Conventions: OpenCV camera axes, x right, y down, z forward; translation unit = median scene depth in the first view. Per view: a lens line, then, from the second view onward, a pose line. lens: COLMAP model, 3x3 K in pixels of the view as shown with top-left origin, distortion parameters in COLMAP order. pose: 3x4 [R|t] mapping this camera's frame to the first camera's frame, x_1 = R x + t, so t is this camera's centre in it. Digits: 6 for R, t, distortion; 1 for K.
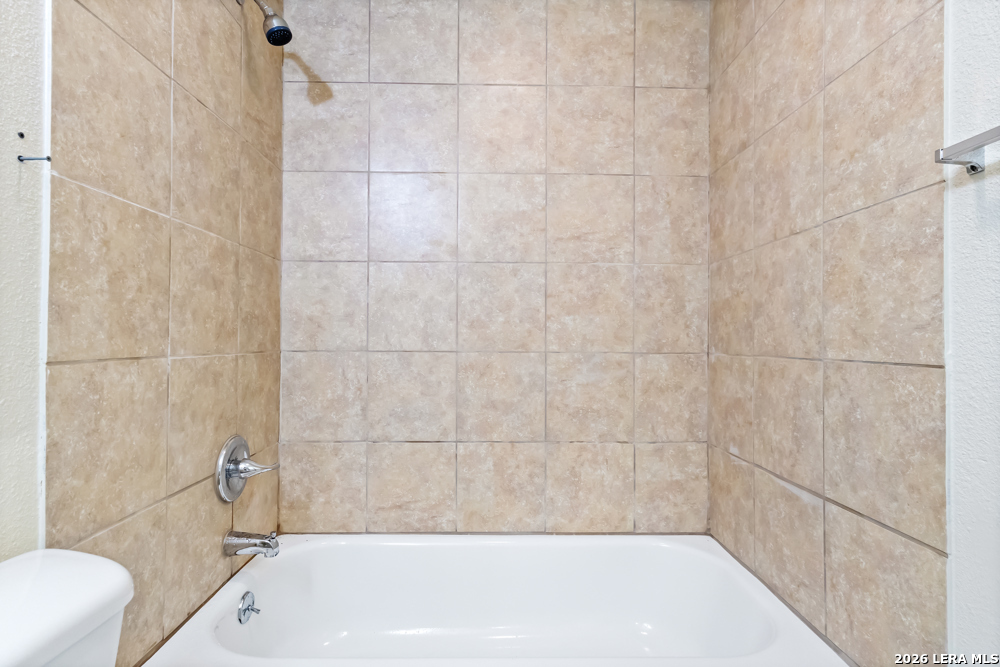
lens RADIAL K [[497.2, 0, 503.1], [0, 497.2, 332.2], [0, 0, 1]] dist [0.003200, 0.001420]
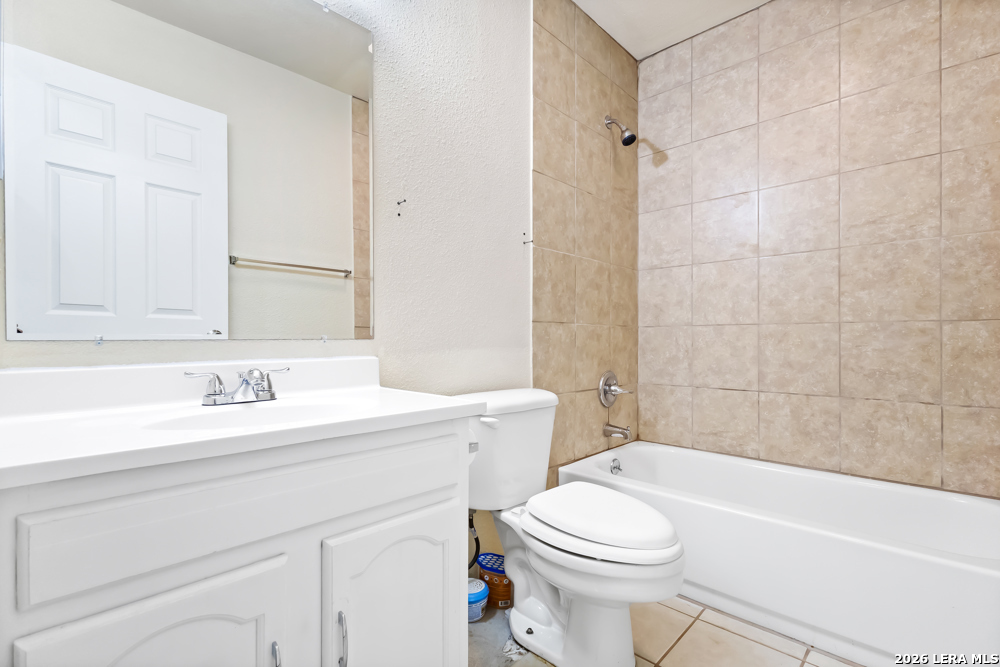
lens RADIAL K [[462.9, 0, 500.3], [0, 462.9, 328.6], [0, 0, 1]] dist [-0.001844, 0.002300]
pose [[0.699127, -0.020330, -0.714709, 0.314151], [0.009725, 0.999774, -0.018926, 0.068887], [0.714932, 0.006281, 0.699166, -0.366509]]
